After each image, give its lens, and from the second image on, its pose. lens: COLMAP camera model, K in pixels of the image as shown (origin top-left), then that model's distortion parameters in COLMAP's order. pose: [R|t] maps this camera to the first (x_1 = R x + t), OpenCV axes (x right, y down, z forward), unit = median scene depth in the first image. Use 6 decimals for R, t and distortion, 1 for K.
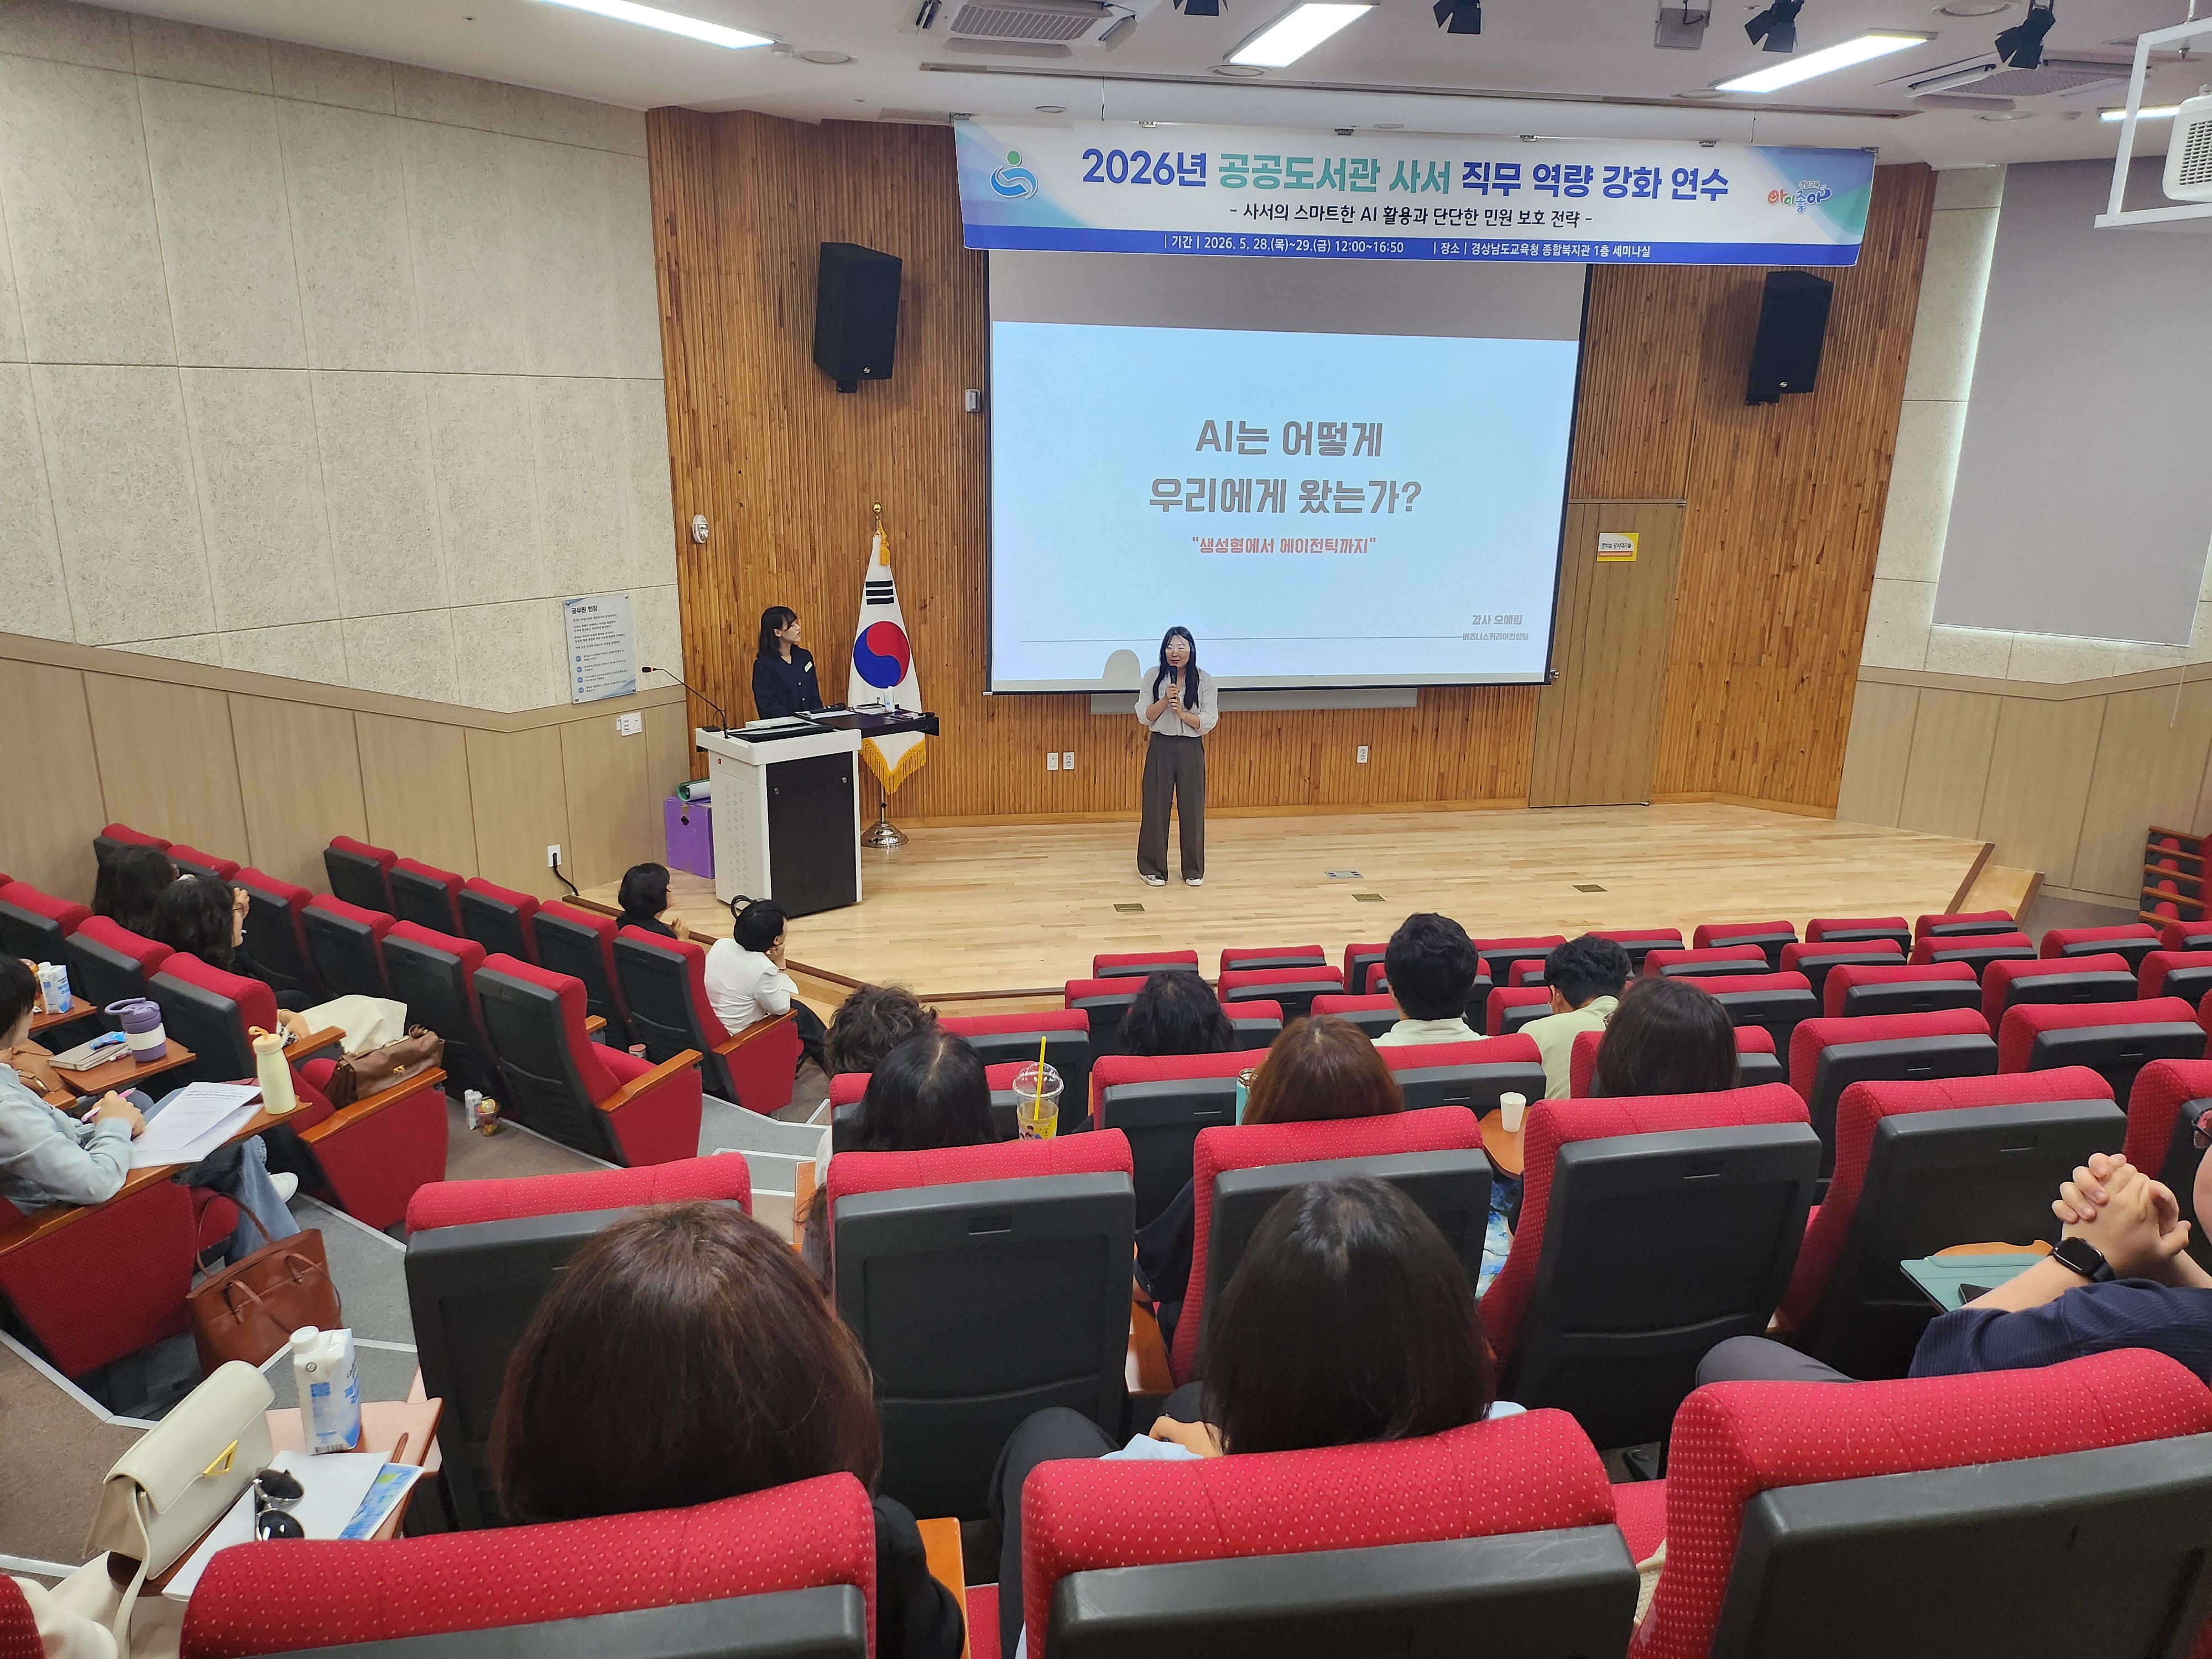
lens RADIAL K [[1554.6, 0, 1109.9], [0, 1554.6, 842.0], [0, 0, 1]] dist [0.067375, -0.056831]
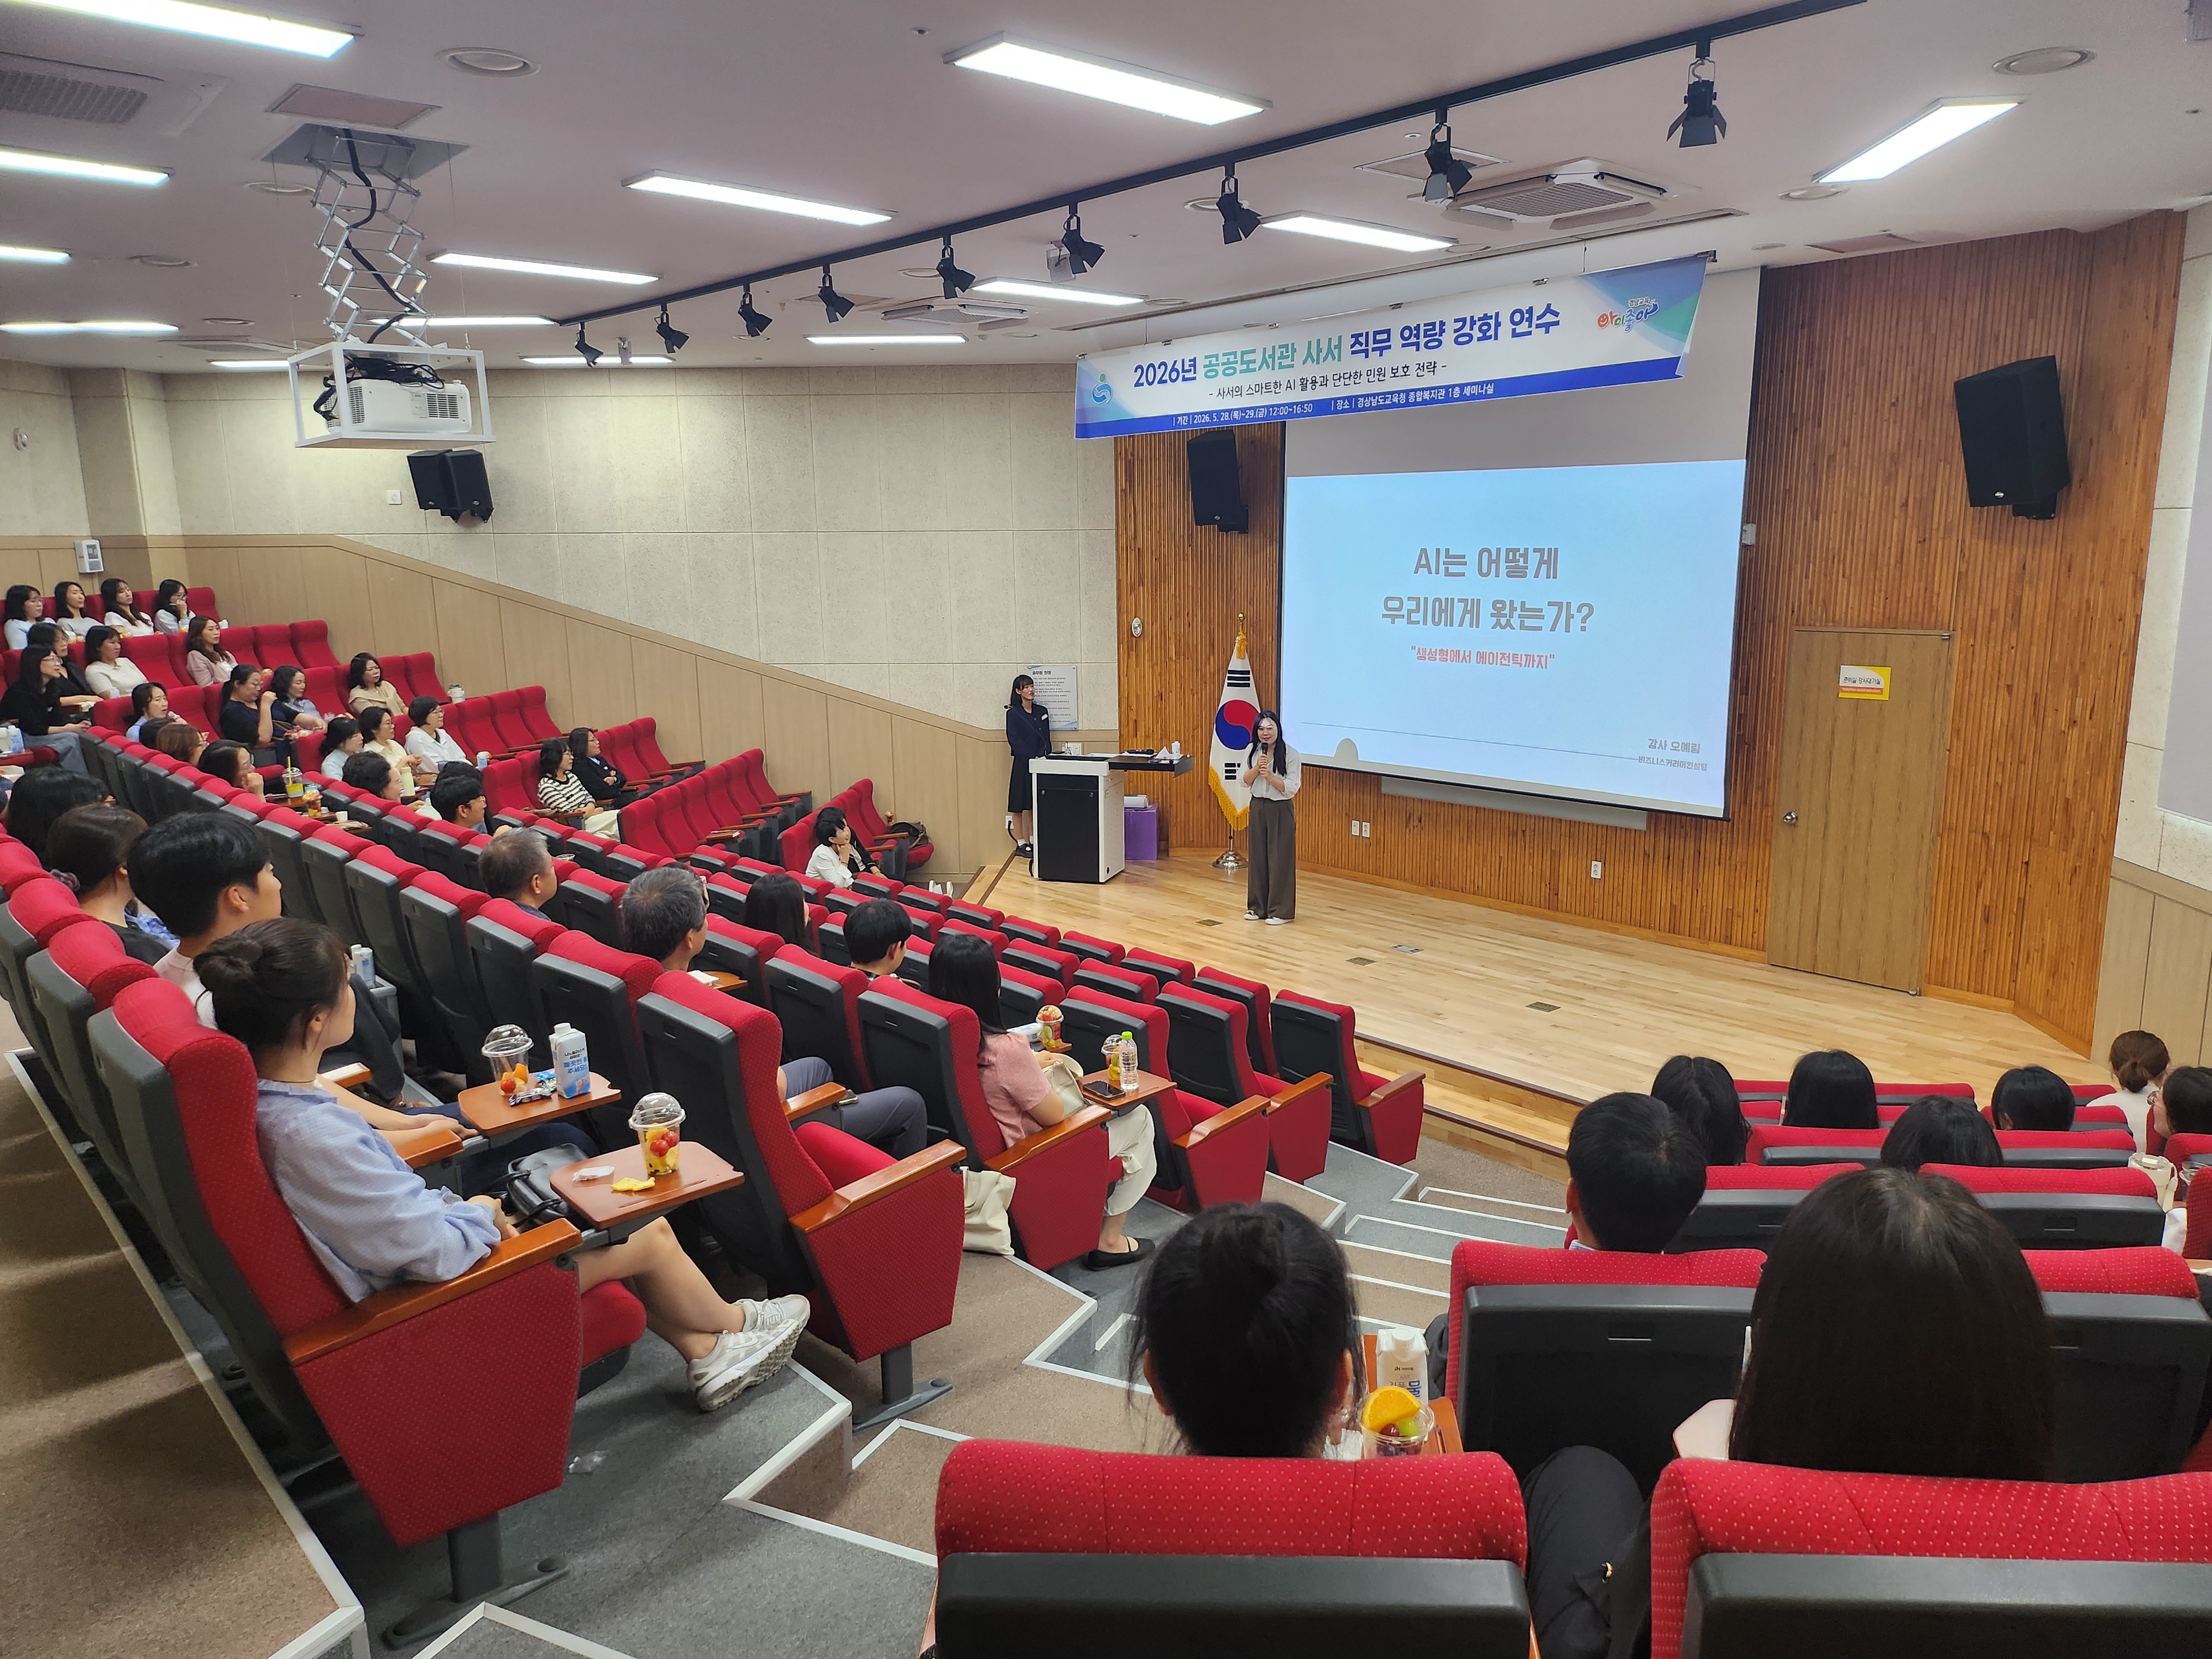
lens RADIAL K [[1554.6, 0, 1128.7], [0, 1554.6, 839.2], [0, 0, 1]] dist [0.067375, -0.056831]
pose [[0.512071, 0.140890, -0.847310, 0.980204], [-0.218734, 0.975324, 0.029985, -0.045053], [0.830626, 0.169980, 0.530252, 0.237882]]
